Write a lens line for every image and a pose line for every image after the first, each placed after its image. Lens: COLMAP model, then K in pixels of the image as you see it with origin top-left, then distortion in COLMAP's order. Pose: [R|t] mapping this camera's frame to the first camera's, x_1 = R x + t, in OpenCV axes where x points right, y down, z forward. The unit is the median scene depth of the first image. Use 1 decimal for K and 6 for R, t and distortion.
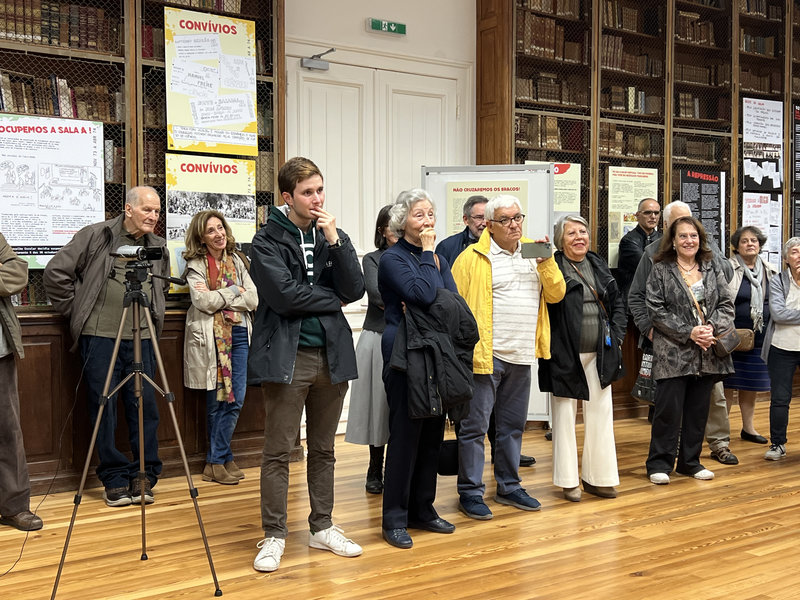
lens RADIAL K [[952.4, 0, 400.1], [0, 952.4, 303.0], [0, 0, 1]] dist [0.039777, 0.000000]
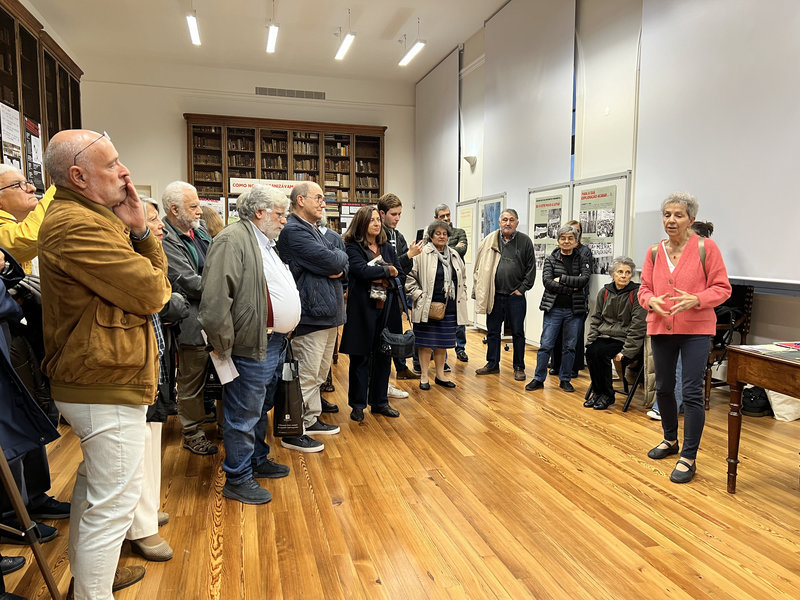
lens RADIAL K [[600.0, 0, 398.6], [0, 600.0, 298.9], [0, 0, 1]] dist [0.055197, -0.058588]
pose [[0.326693, -0.083751, 0.941413, -0.298244], [0.031992, 0.996475, 0.077547, -0.025592], [-0.944589, 0.004784, 0.328220, 0.450426]]
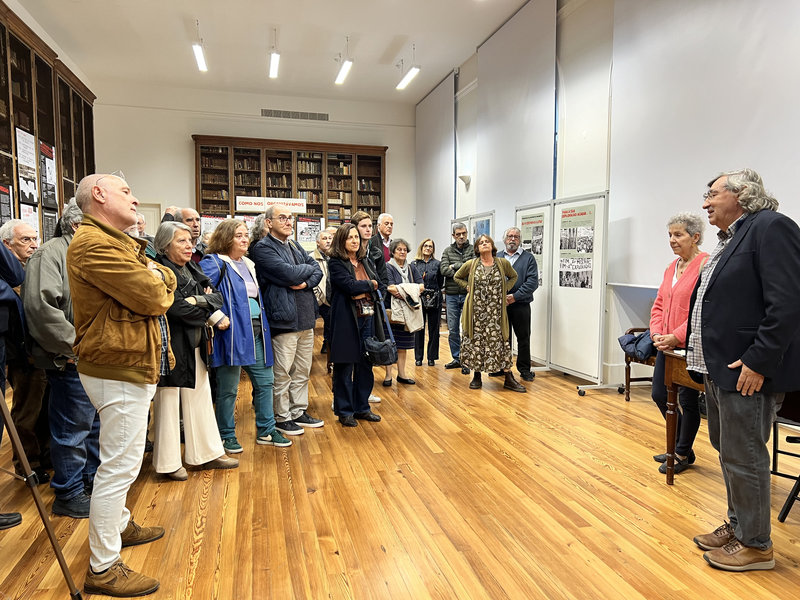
lens RADIAL K [[600.0, 0, 404.4], [0, 600.0, 304.2], [0, 0, 1]] dist [0.055197, -0.058588]
pose [[0.337930, -0.067805, 0.938726, -0.343407], [0.033048, 0.997641, 0.060163, -0.023089], [-0.940591, 0.010692, 0.339374, 0.388145]]
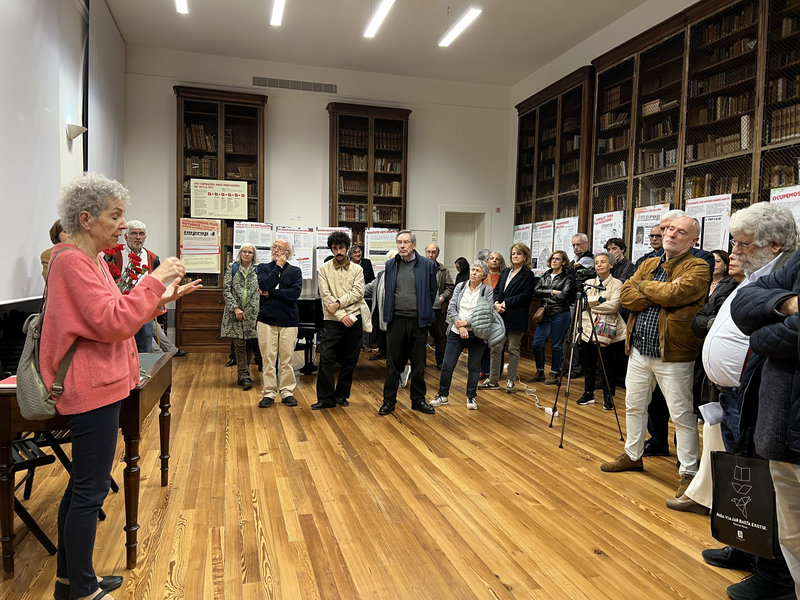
lens RADIAL K [[600.0, 0, 393.9], [0, 600.0, 300.5], [0, 0, 1]] dist [0.055197, -0.058588]
pose [[-0.319074, 0.039633, -0.946901, 0.673728], [-0.063115, 0.996019, 0.062957, -0.031630], [0.945626, 0.079852, -0.315302, 0.656163]]
